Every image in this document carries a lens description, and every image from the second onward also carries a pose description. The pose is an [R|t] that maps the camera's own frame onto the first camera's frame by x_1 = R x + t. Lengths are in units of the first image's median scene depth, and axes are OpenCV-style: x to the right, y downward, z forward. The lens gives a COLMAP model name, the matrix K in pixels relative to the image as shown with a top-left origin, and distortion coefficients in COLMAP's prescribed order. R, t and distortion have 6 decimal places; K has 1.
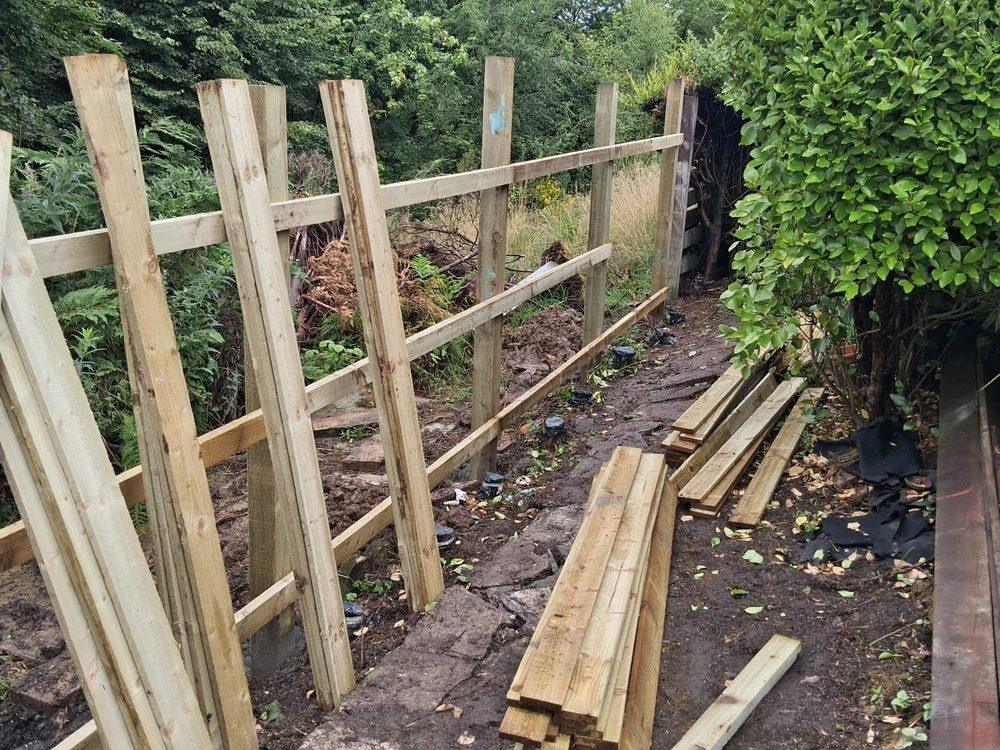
lens RADIAL K [[839.5, 0, 500.0], [0, 839.5, 375.0], [0, 0, 1]] dist [0.105049, -0.112379]
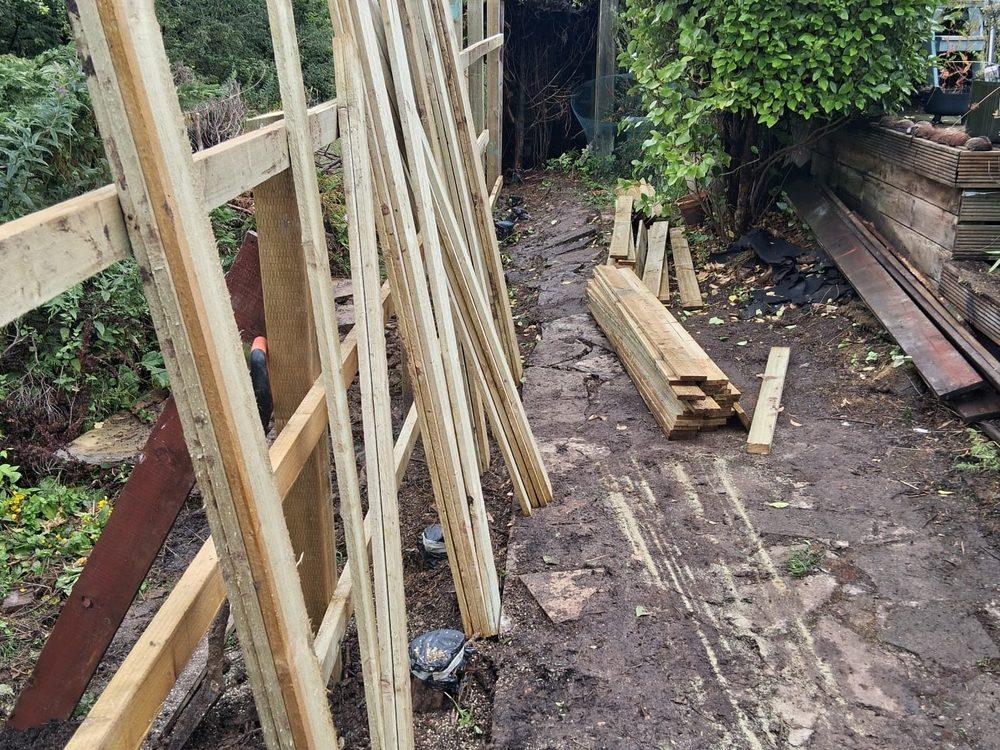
lens RADIAL K [[758.4, 0, 500.0], [0, 758.4, 375.0], [0, 0, 1]] dist [0.126727, -0.185397]
pose [[0.962242, -0.148705, 0.227986, -0.344862], [0.119062, 0.983145, 0.138746, 0.078050], [-0.244776, -0.106363, 0.963728, -0.154345]]
